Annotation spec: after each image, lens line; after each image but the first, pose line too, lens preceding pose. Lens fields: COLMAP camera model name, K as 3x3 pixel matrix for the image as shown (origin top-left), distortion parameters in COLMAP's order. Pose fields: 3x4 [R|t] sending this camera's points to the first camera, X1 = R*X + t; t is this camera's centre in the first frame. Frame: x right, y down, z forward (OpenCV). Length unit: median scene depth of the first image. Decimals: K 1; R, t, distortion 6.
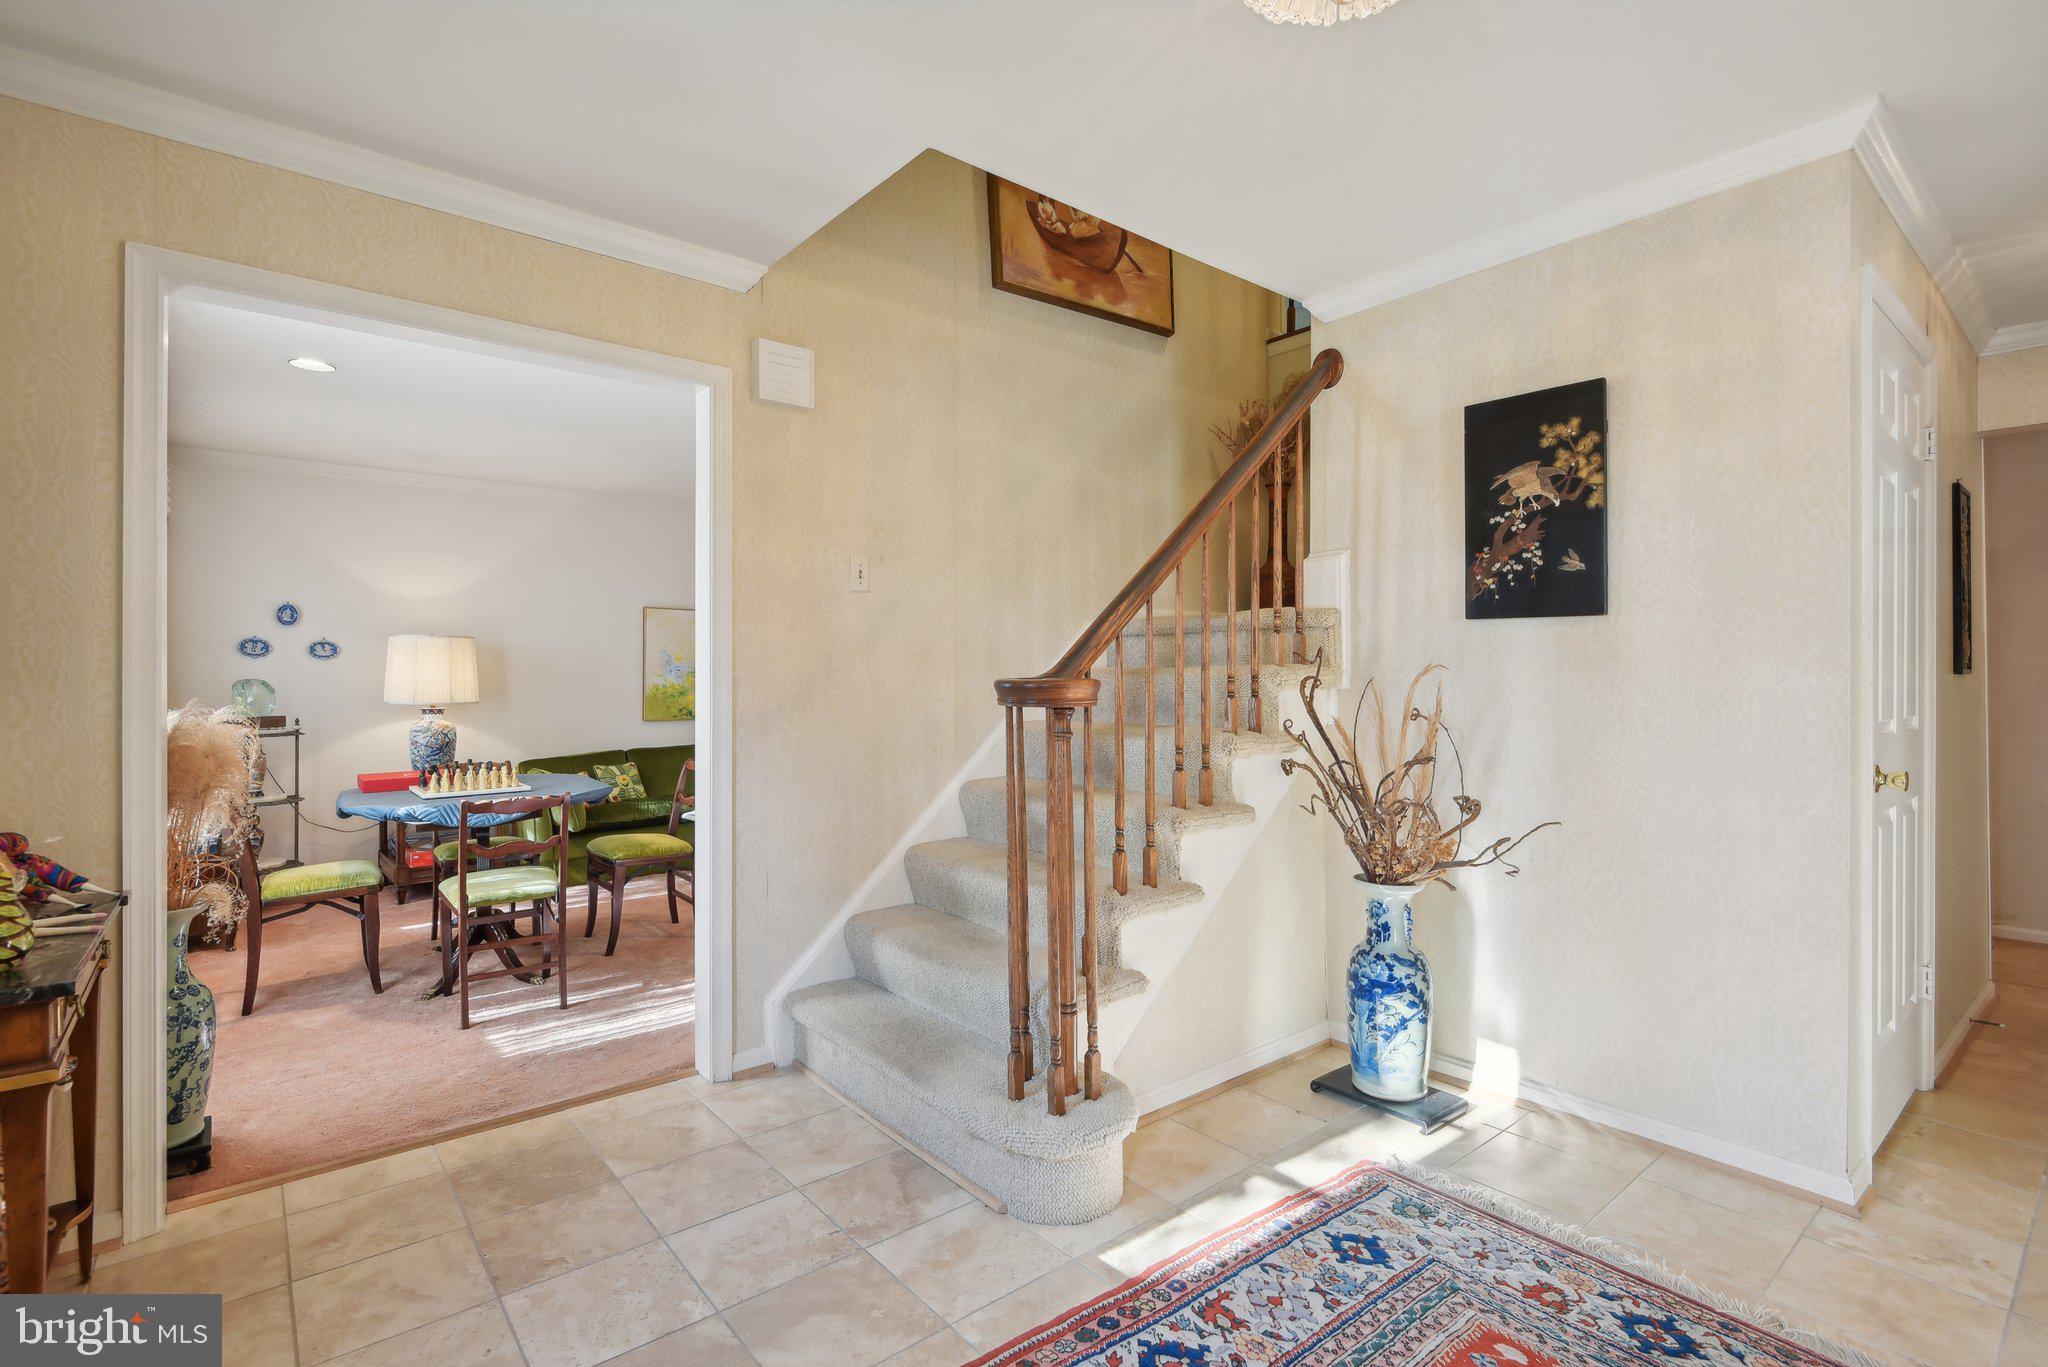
lens RADIAL K [[953.1, 0, 1024.1], [0, 953.1, 674.7], [0, 0, 1]] dist [0.005186, -0.005444]
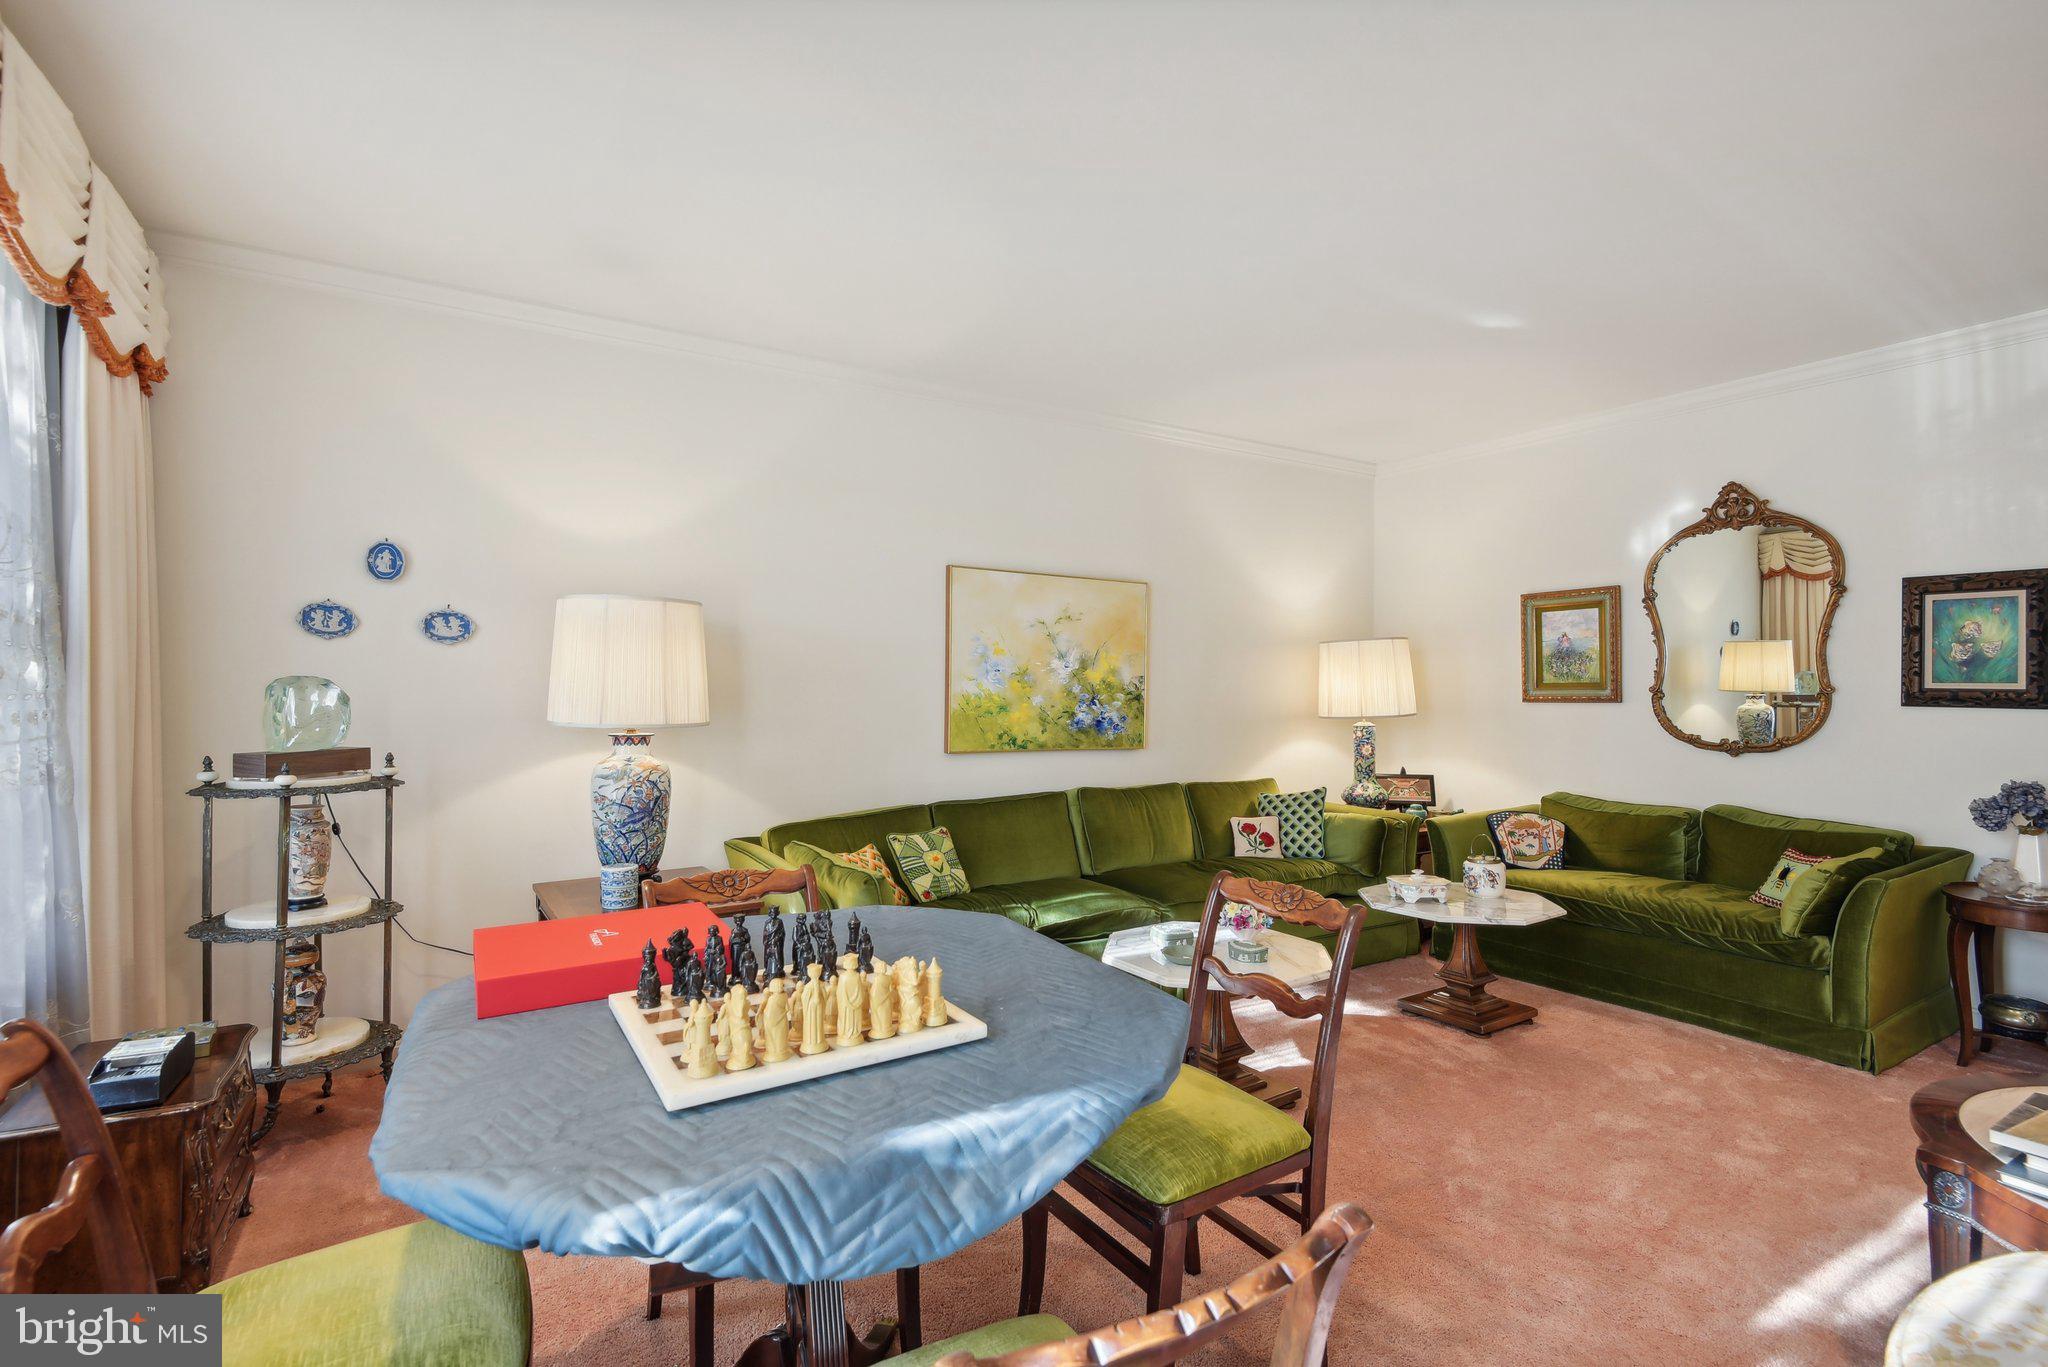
lens RADIAL K [[953.1, 0, 1027.0], [0, 953.1, 688.0], [0, 0, 1]] dist [0.005186, -0.005444]
pose [[0.991721, 0.006561, -0.128242, -0.330445], [-0.006537, 0.999978, 0.000605, 0.007336], [0.128243, 0.000239, 0.991743, 0.495895]]
